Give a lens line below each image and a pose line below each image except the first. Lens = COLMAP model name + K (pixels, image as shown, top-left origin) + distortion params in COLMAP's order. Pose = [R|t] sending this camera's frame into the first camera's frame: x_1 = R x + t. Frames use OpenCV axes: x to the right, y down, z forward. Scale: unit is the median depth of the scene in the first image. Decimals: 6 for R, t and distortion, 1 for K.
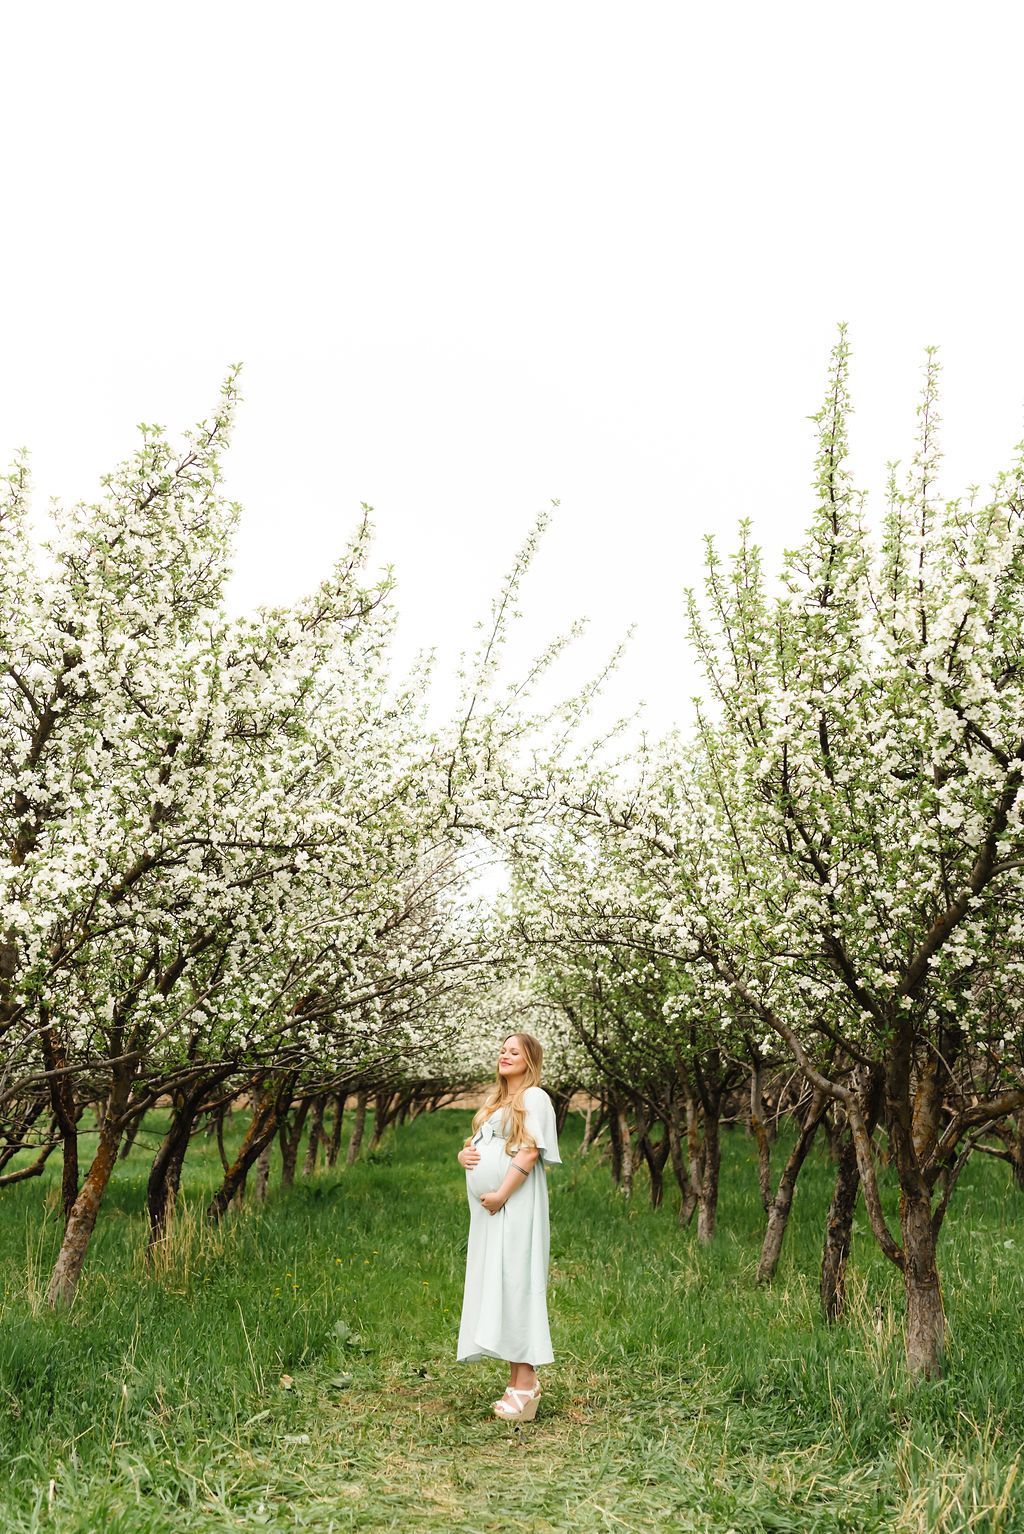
lens RADIAL K [[1574.2, 0, 484.9], [0, 1574.2, 804.9], [0, 0, 1]] dist [0.112809, -0.000137]
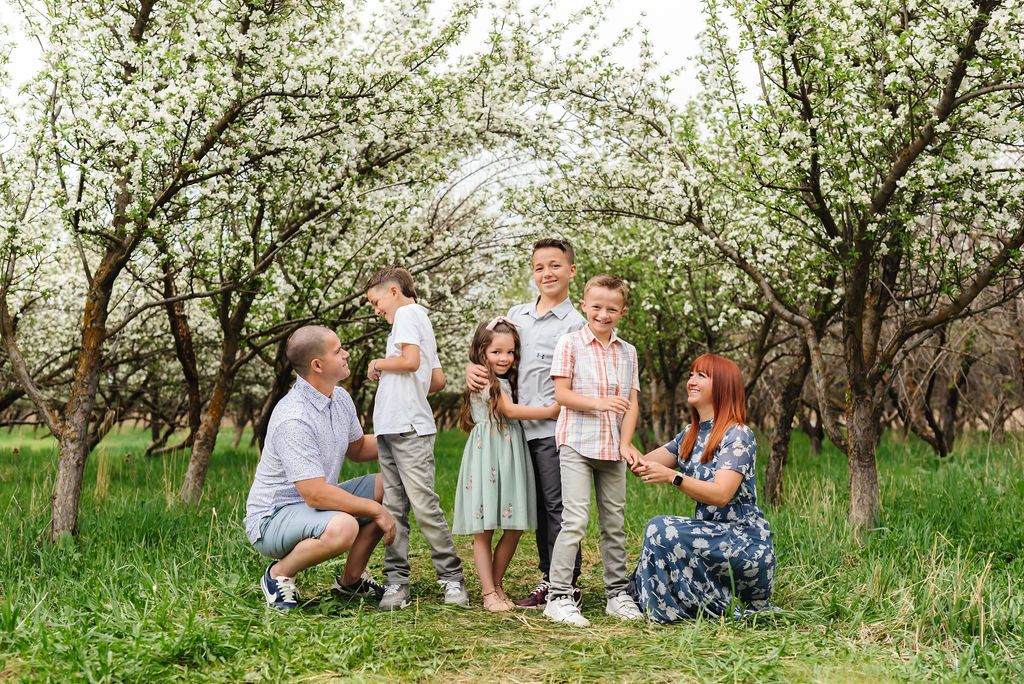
lens RADIAL K [[1051.8, 0, 512.0], [0, 1051.8, 342.0], [0, 0, 1]] dist [0.000095, 0.007944]
pose [[0.999846, -0.003926, 0.017078, -0.018471], [0.002166, 0.994794, 0.101882, 0.119893], [-0.017389, -0.101829, 0.994650, 0.190987]]
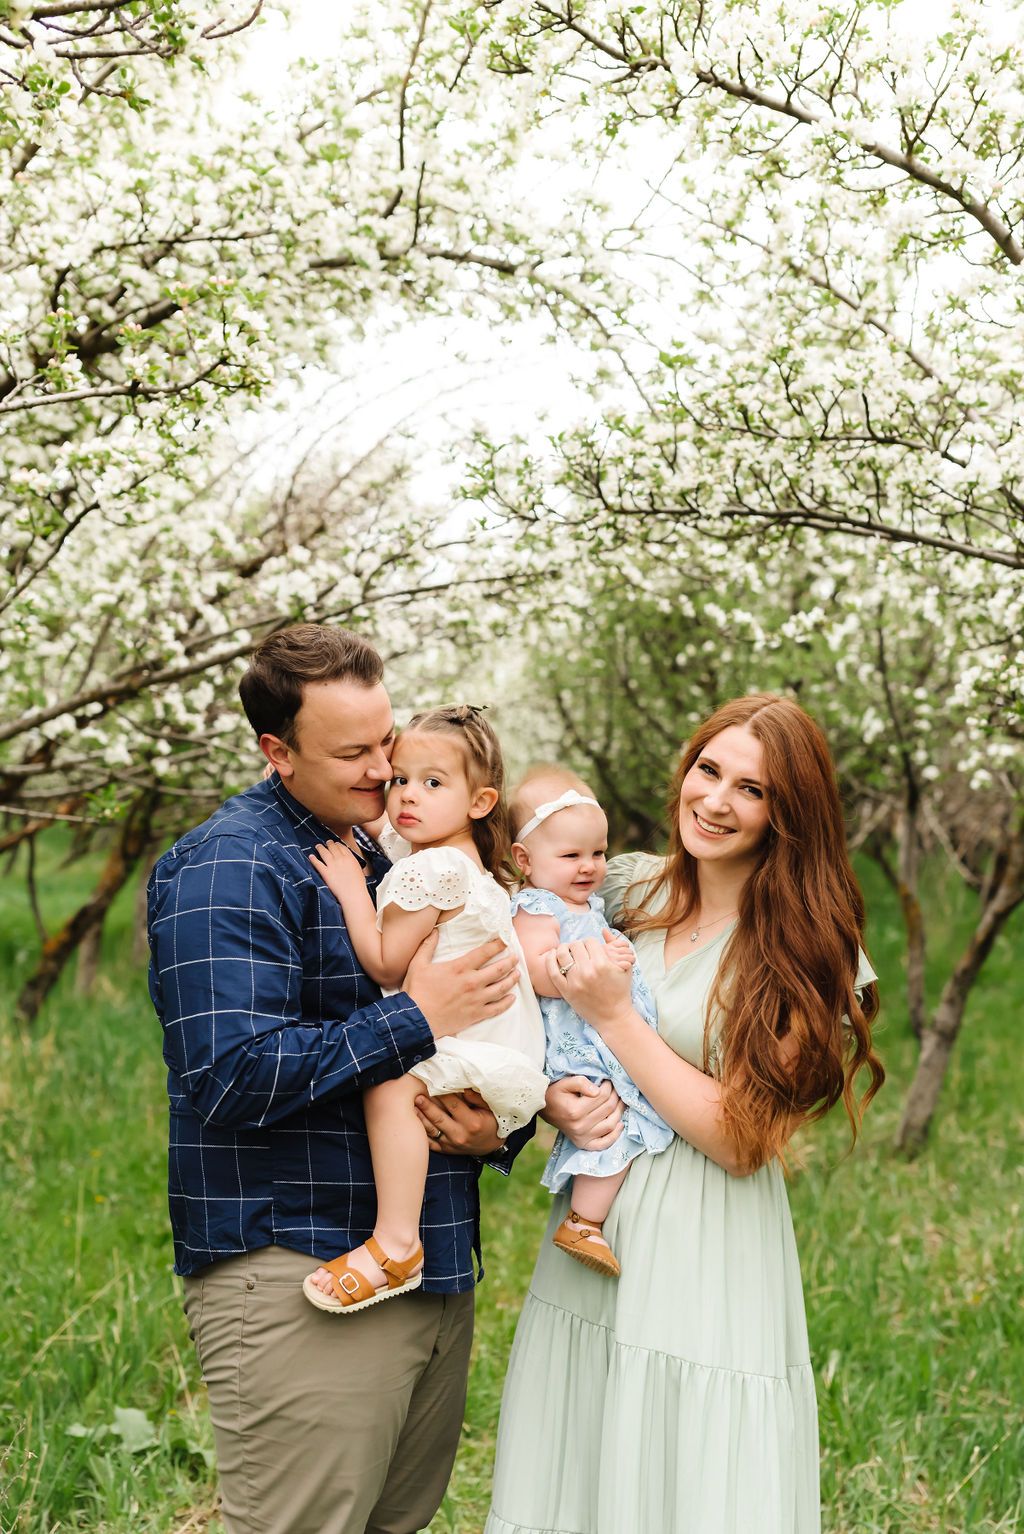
lens RADIAL K [[1553.0, 0, 547.9], [0, 1553.0, 814.7], [0, 0, 1]] dist [0.114331, -0.003745]
pose [[0.997105, 0.015925, 0.074345, -0.016205], [-0.029814, 0.981399, 0.189649, 0.100312], [-0.069942, -0.191317, 0.979033, 0.705568]]
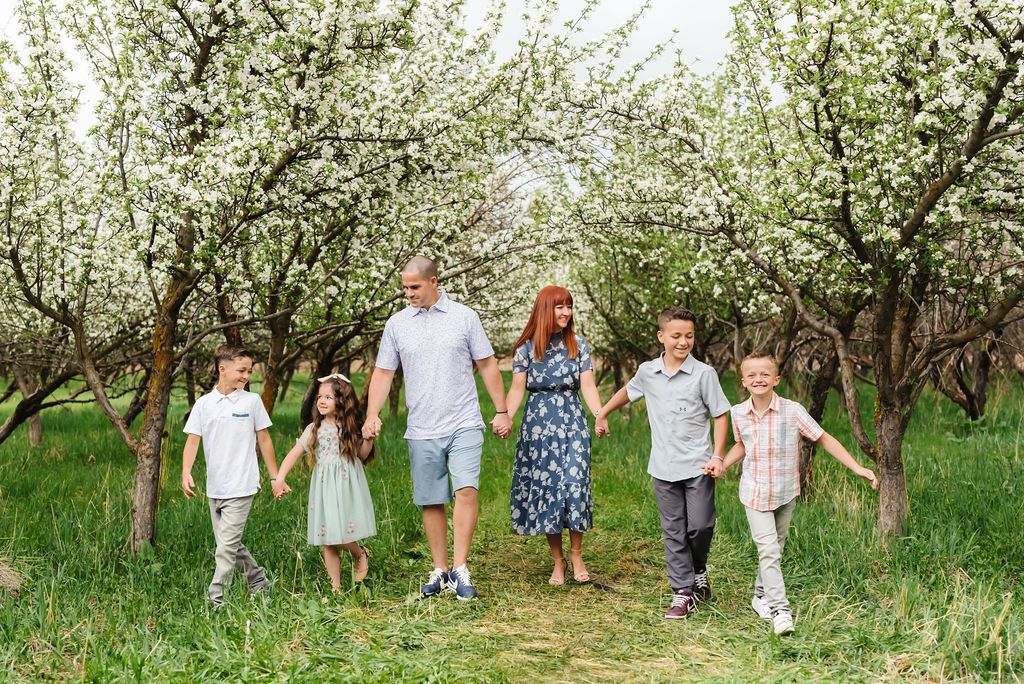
lens RADIAL K [[1065.0, 0, 477.9], [0, 1065.0, 335.1], [0, 0, 1]] dist [0.006981, -0.013837]
pose [[0.999303, -0.016246, -0.033612, -0.036668], [0.021228, 0.987899, 0.153639, 0.046972], [0.030709, -0.154245, 0.987555, 0.141980]]
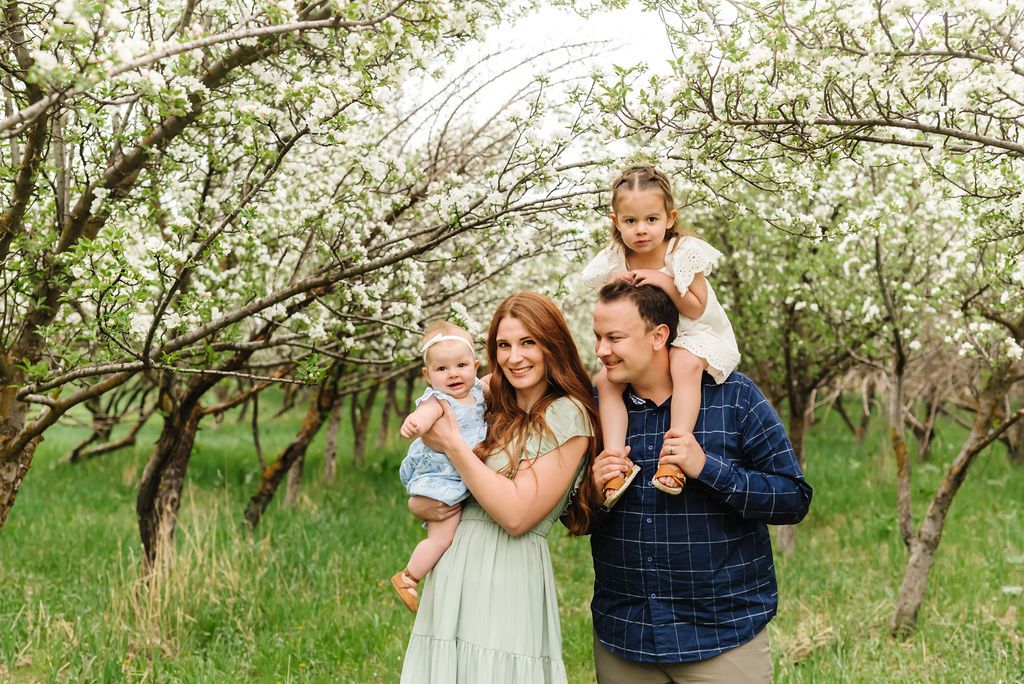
lens RADIAL K [[1036.7, 0, 536.8], [0, 1036.7, 342.4], [0, 0, 1]] dist [0.114331, -0.003745]
pose [[0.999756, 0.013441, 0.017544, -0.035360], [-0.015998, 0.987804, 0.154878, 0.119344], [-0.015249, -0.155121, 0.987778, 0.787426]]
